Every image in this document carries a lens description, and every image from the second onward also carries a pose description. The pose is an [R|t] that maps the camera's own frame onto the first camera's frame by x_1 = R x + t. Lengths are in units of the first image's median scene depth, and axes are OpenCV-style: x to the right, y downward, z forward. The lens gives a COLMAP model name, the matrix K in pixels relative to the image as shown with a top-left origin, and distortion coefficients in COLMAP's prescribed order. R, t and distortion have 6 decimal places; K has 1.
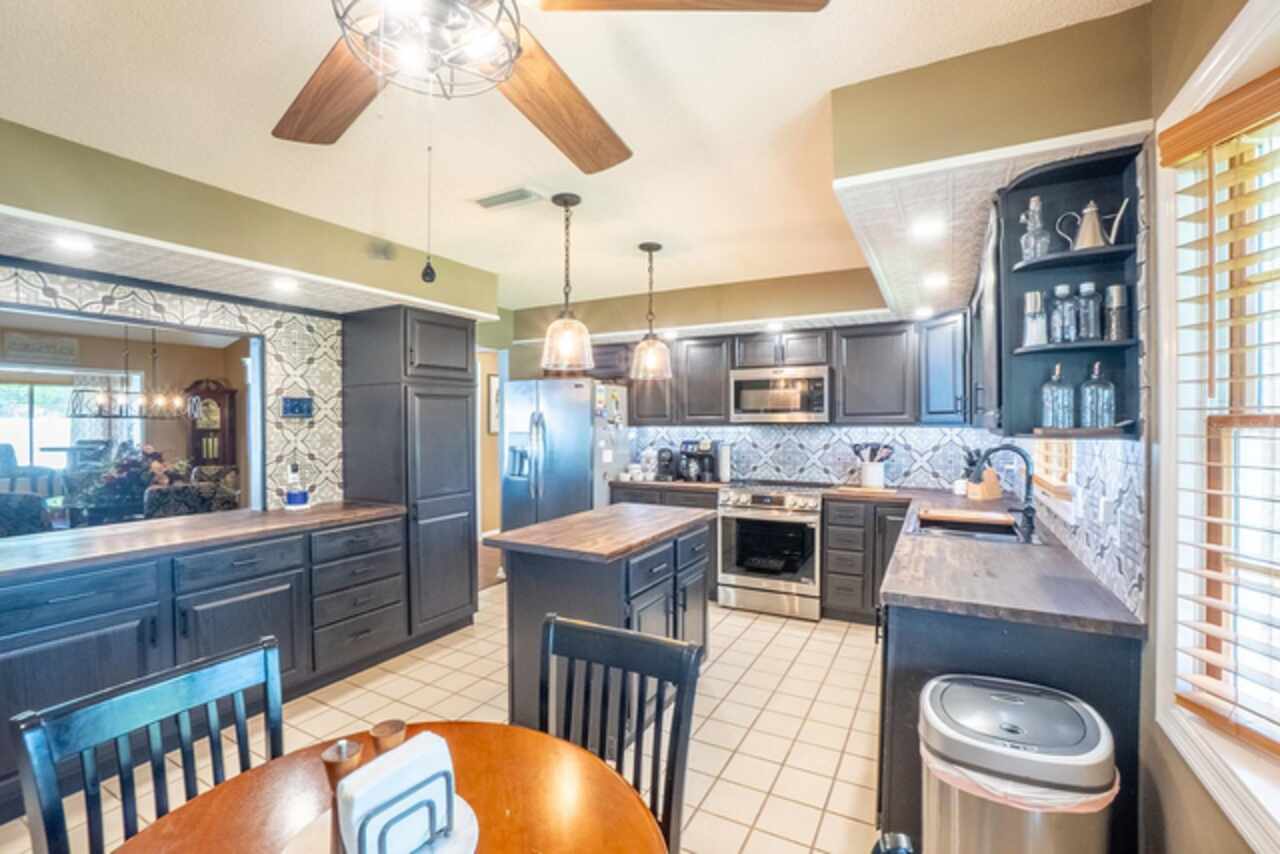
lens RADIAL K [[566.6, 0, 632.3], [0, 566.6, 425.0], [0, 0, 1]] dist [-0.064782, 0.022318]
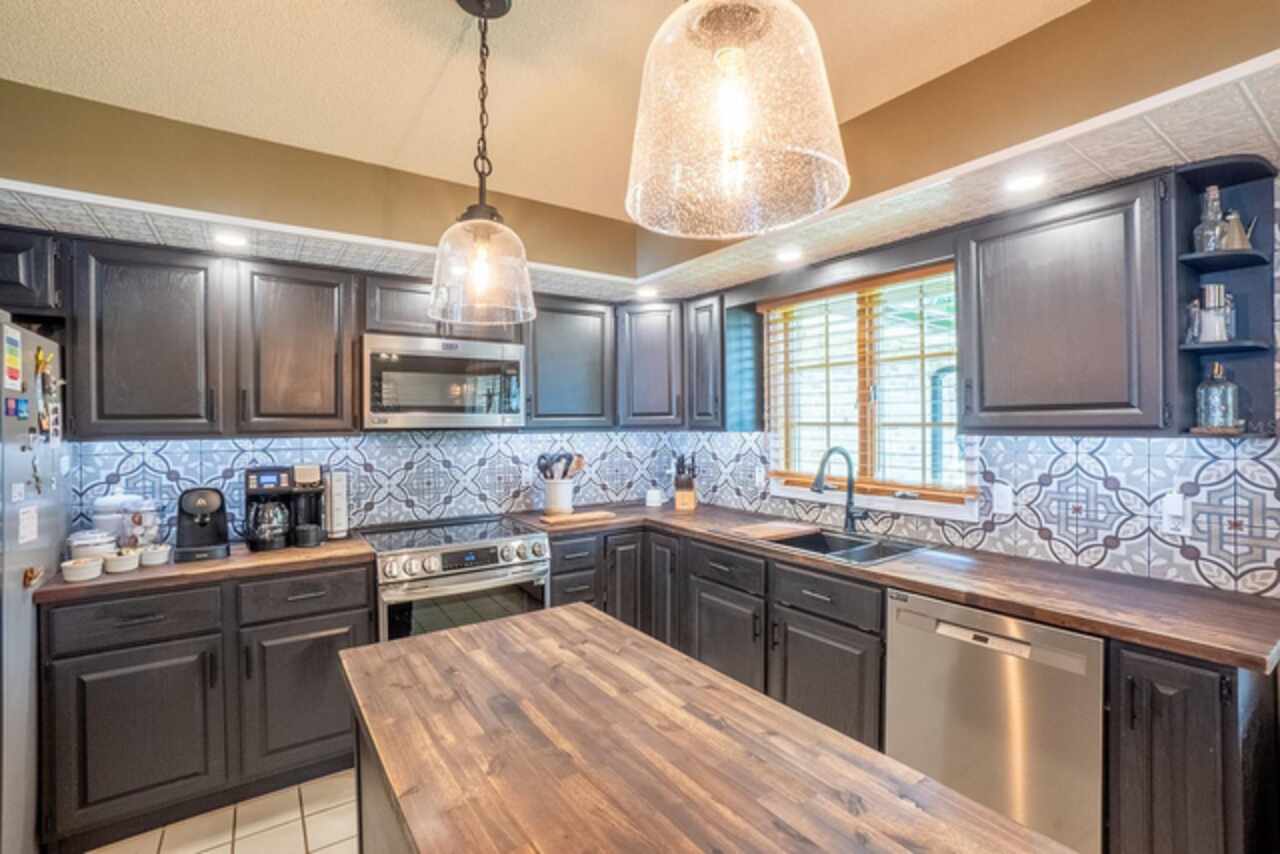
lens RADIAL K [[566.6, 0, 632.3], [0, 566.6, 425.0], [0, 0, 1]] dist [-0.064782, 0.022318]
pose [[0.438672, -0.004010, 0.898638, -0.192851], [0.013563, 0.999906, -0.002159, -0.003171], [-0.898545, 0.013135, 0.438685, 0.509957]]
